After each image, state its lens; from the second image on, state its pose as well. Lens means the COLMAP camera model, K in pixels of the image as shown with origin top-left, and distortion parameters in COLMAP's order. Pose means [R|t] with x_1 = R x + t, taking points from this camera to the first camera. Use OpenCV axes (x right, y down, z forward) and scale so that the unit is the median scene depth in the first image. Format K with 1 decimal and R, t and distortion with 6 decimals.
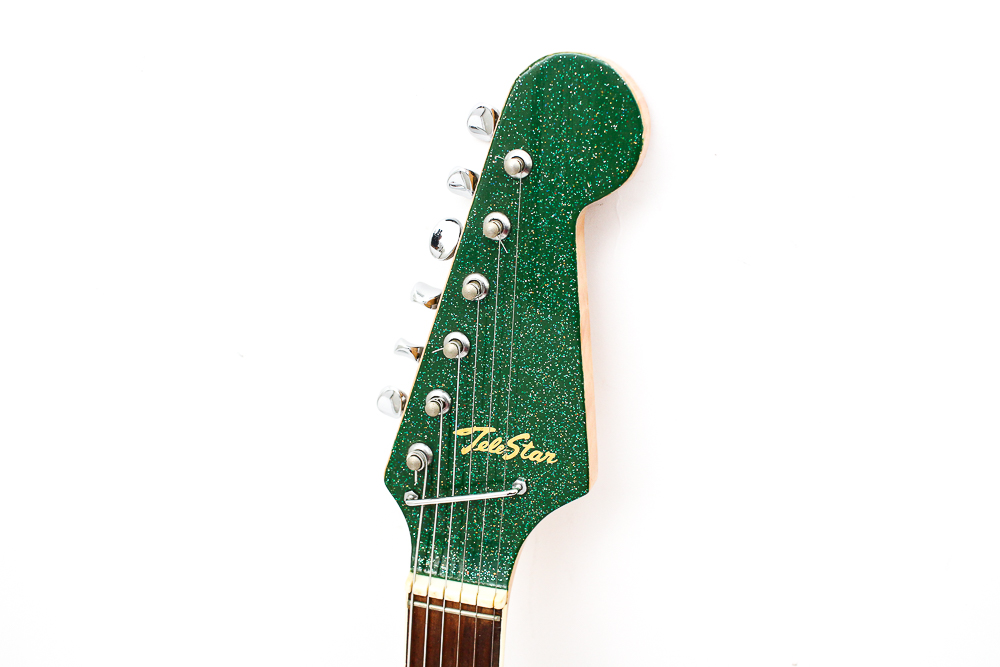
lens RADIAL K [[1134.8, 0, 500.0], [0, 1134.8, 333.5], [0, 0, 1]] dist [-0.153338, 0.236865]
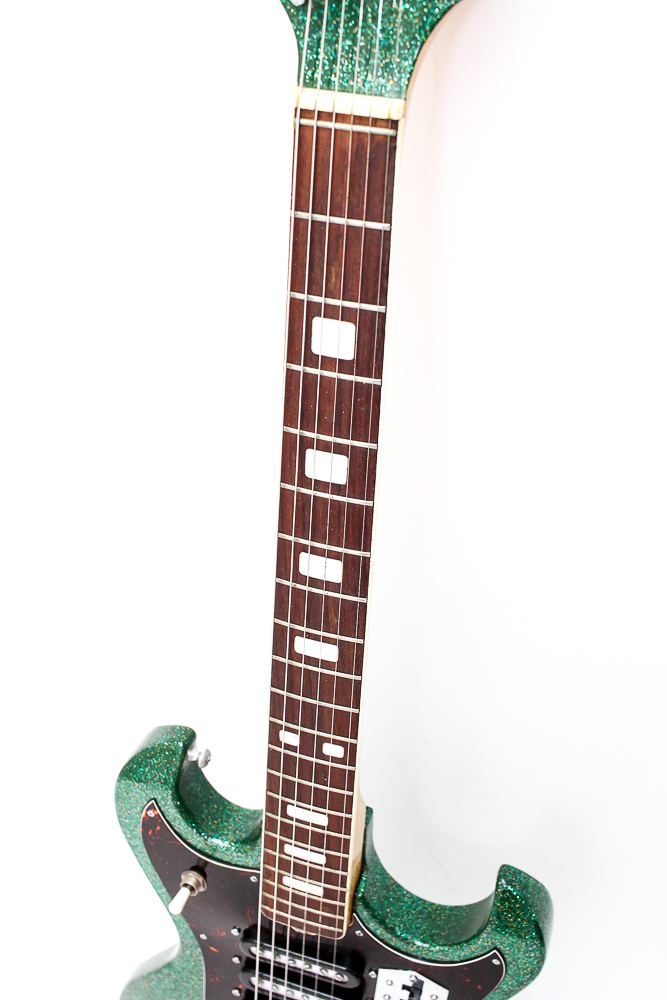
lens RADIAL K [[1134.8, 0, 333.5], [0, 1134.8, 500.0], [0, 0, 1]] dist [-0.153338, 0.236865]
pose [[0.999155, 0.018001, -0.036955, -0.011801], [-0.006447, 0.956518, 0.291603, 0.275999], [0.040598, -0.291119, 0.955825, 0.058348]]
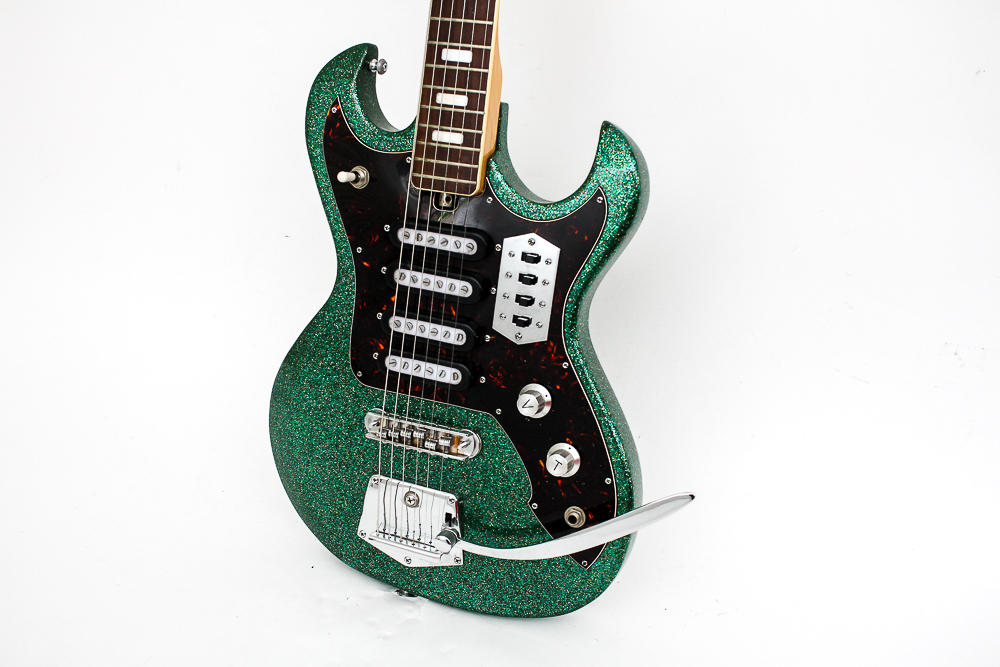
lens RADIAL K [[1134.8, 0, 500.0], [0, 1134.8, 333.5], [0, 0, 1]] dist [-0.153338, 0.236865]
pose [[0.993387, 0.077261, -0.084932, 0.159680], [-0.081716, 0.995386, -0.050291, 1.515786], [0.080655, 0.056899, 0.995117, -0.472756]]
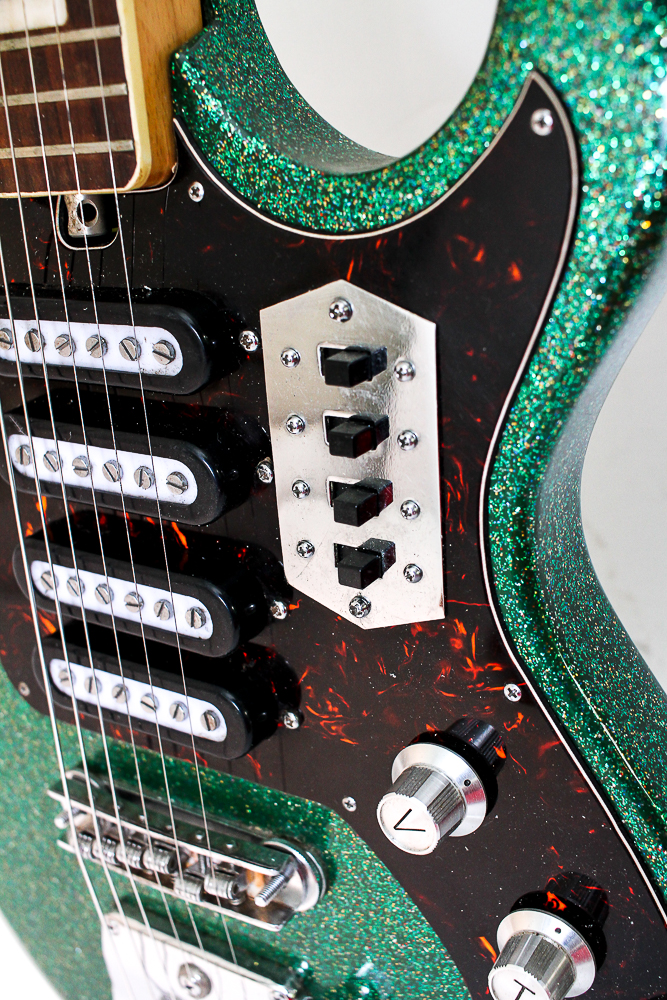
lens RADIAL K [[1156.2, 0, 333.5], [0, 1156.2, 500.0], [0, 0, 1]] dist [-0.124667, 0.046329]
pose [[0.951444, -0.023290, -0.306939, 0.203725], [0.057922, 0.992868, 0.104206, 1.315023], [0.302323, -0.116924, 0.946007, 0.751169]]
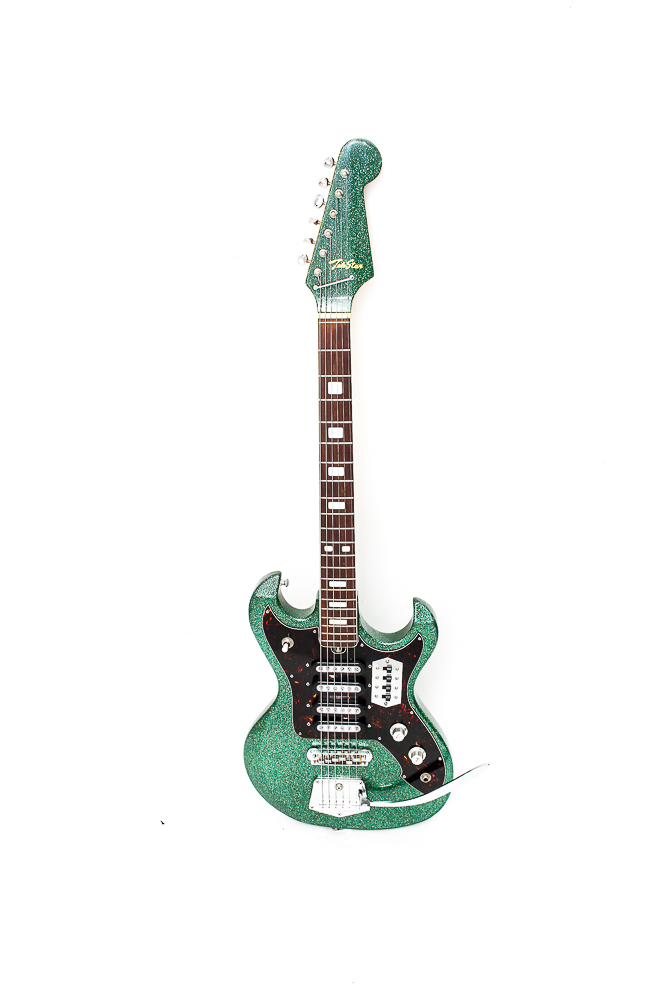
lens RADIAL K [[1134.8, 0, 333.5], [0, 1134.8, 500.0], [0, 0, 1]] dist [-0.153338, 0.236865]
pose [[0.973289, -0.134880, 0.185786, -0.693129], [0.117807, 0.987978, 0.100107, 0.423321], [-0.197055, -0.075546, 0.977477, -2.085734]]
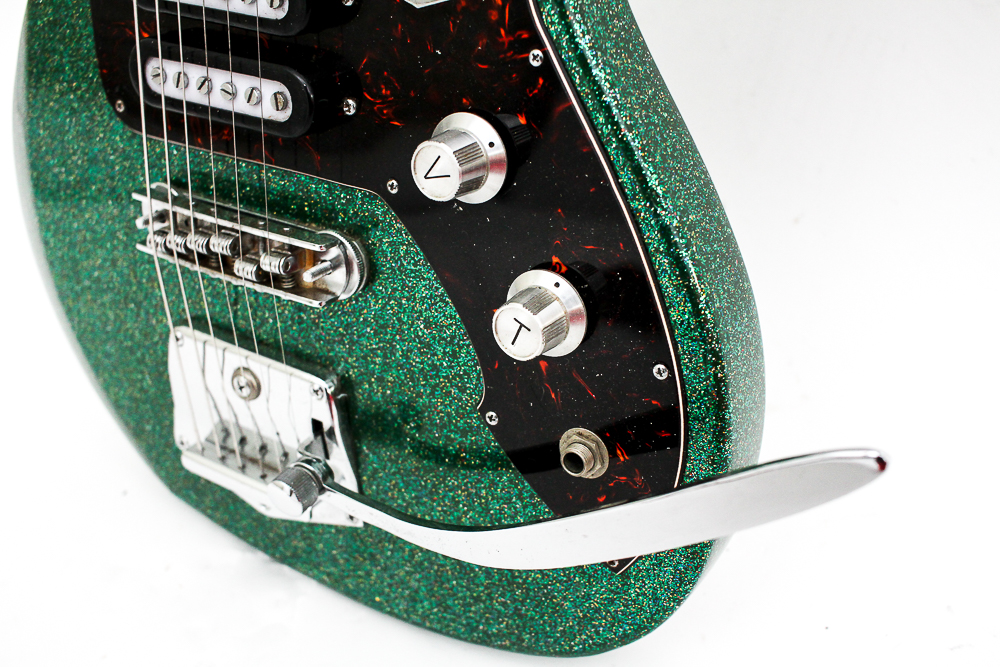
lens RADIAL K [[1134.8, 0, 500.0], [0, 1134.8, 333.5], [0, 0, 1]] dist [-0.153338, 0.236865]
pose [[0.959687, 0.102897, -0.261559, 0.274751], [-0.053301, 0.980318, 0.190092, 1.500434], [0.275971, -0.168488, 0.946283, 0.661755]]
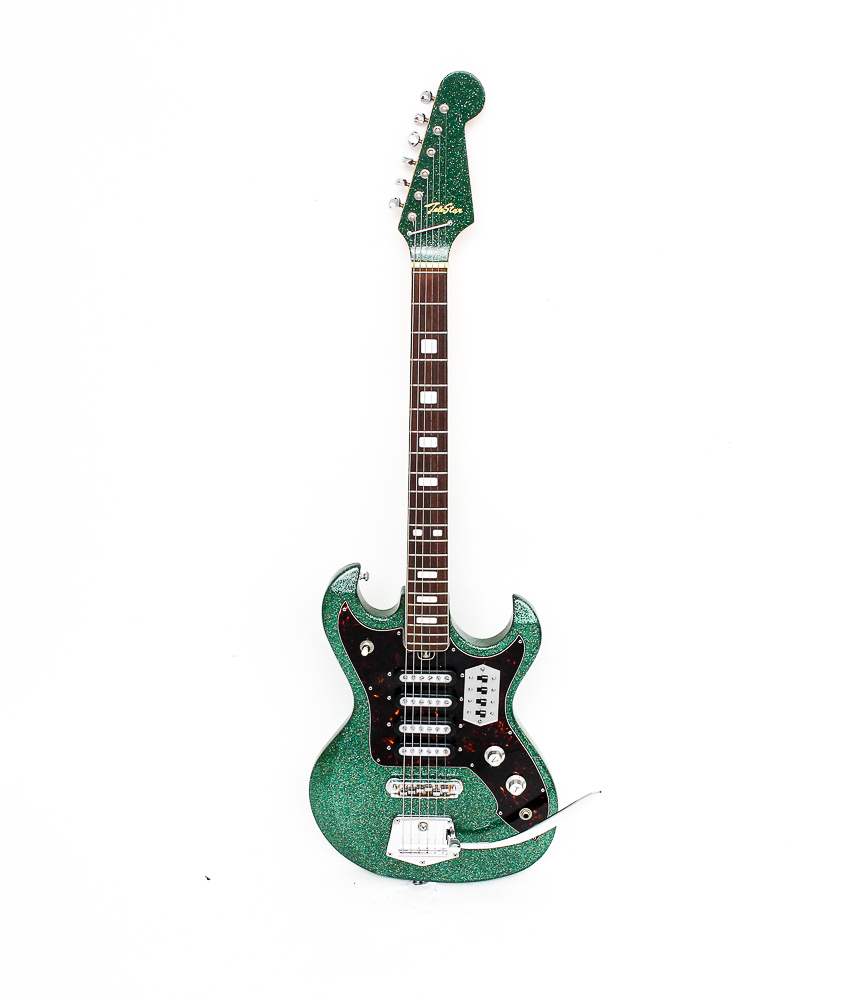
lens RADIAL K [[1709.0, 0, 430.5], [0, 1709.0, 500.0], [0, 0, 1]] dist [-0.137277, -0.026635]
pose [[0.960768, -0.111240, 0.254067, -1.185082], [0.109098, 0.993775, 0.022552, 0.719773], [-0.254994, 0.006051, 0.966924, -3.096864]]
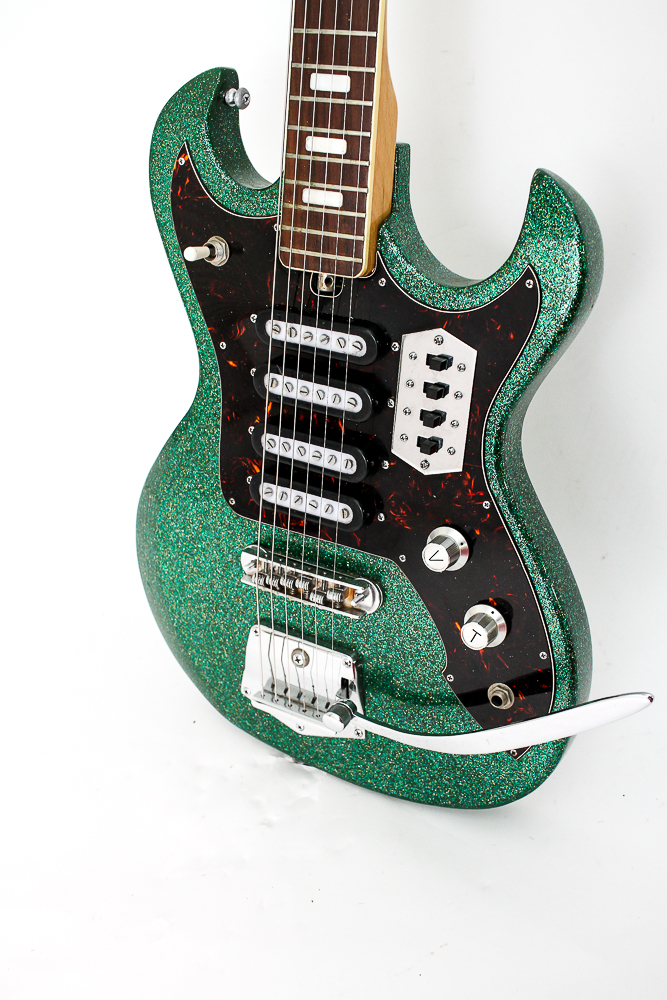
lens RADIAL K [[1134.8, 0, 333.5], [0, 1134.8, 500.0], [0, 0, 1]] dist [-0.153338, 0.236865]
pose [[0.969746, 0.092130, -0.226062, 0.238085], [-0.066855, 0.990875, 0.117036, 1.321790], [0.234782, -0.098382, 0.967057, -0.018356]]
